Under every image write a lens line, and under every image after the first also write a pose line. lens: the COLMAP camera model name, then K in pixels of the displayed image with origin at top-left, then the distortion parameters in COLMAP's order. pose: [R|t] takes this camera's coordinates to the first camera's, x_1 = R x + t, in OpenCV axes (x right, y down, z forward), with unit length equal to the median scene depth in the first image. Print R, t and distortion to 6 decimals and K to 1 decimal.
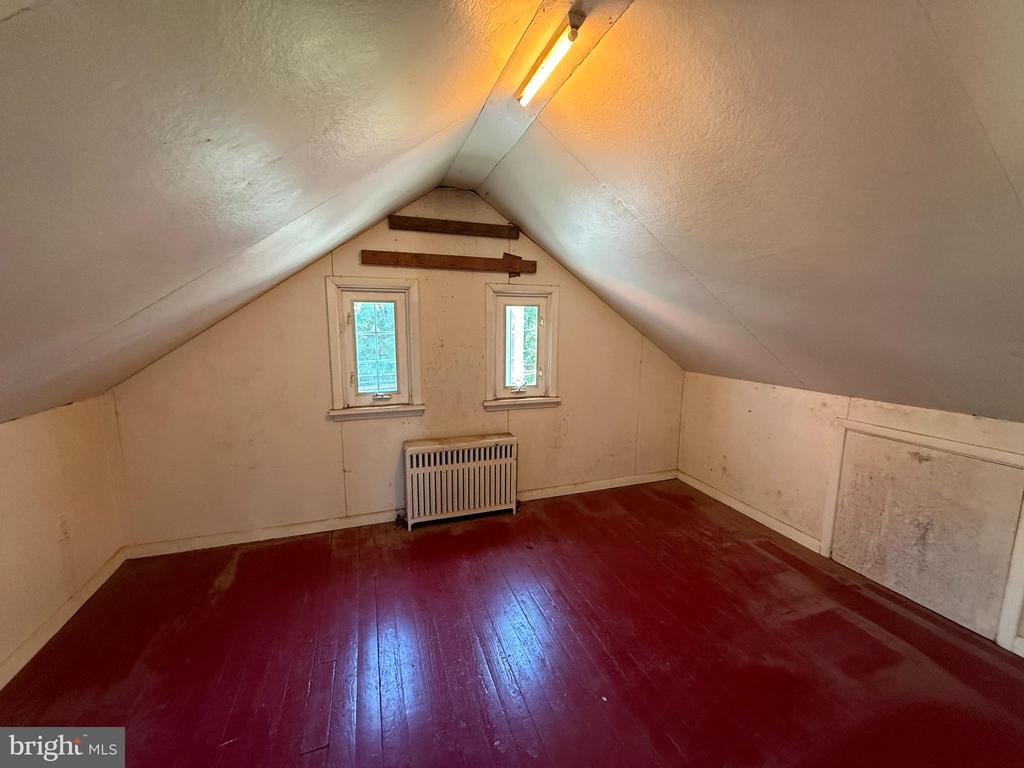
lens RADIAL K [[443.0, 0, 512.0], [0, 443.0, 384.0], [0, 0, 1]] dist [0.000678, 0.000124]
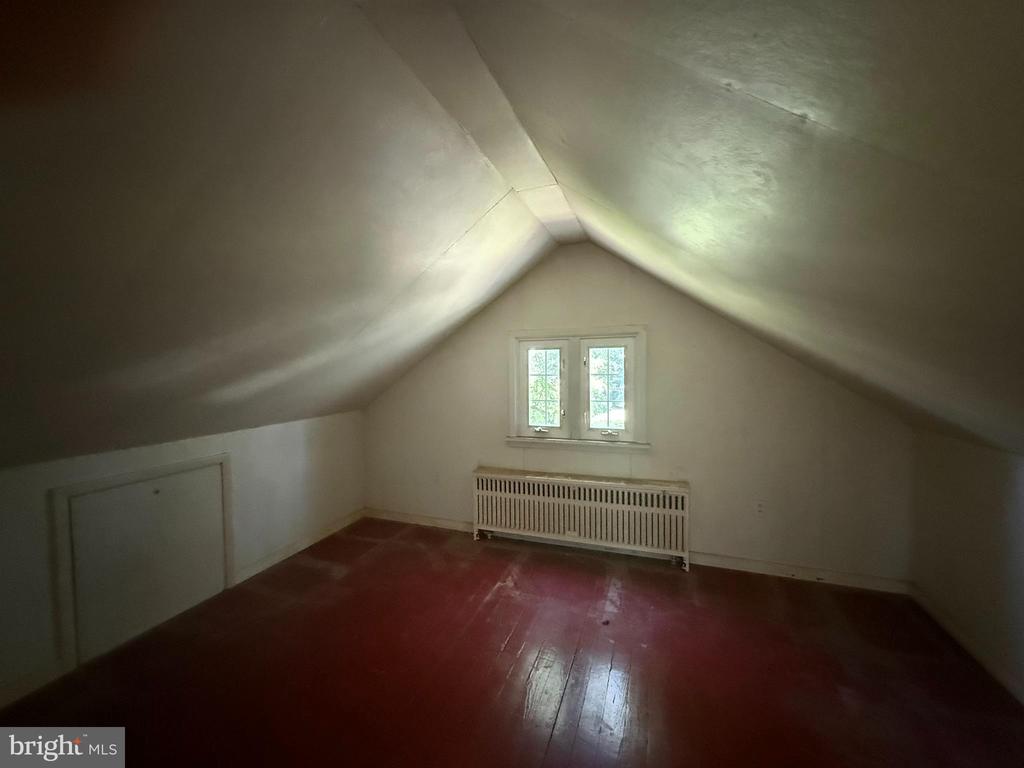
lens RADIAL K [[408.8, 0, 508.2], [0, 408.8, 383.1], [0, 0, 1]] dist [-0.000495, 0.000184]
pose [[0.746083, 0.007540, -0.665810, 0.463655], [-0.069960, 0.995289, -0.067123, -0.020434], [0.662167, 0.096659, 0.743096, 0.181551]]
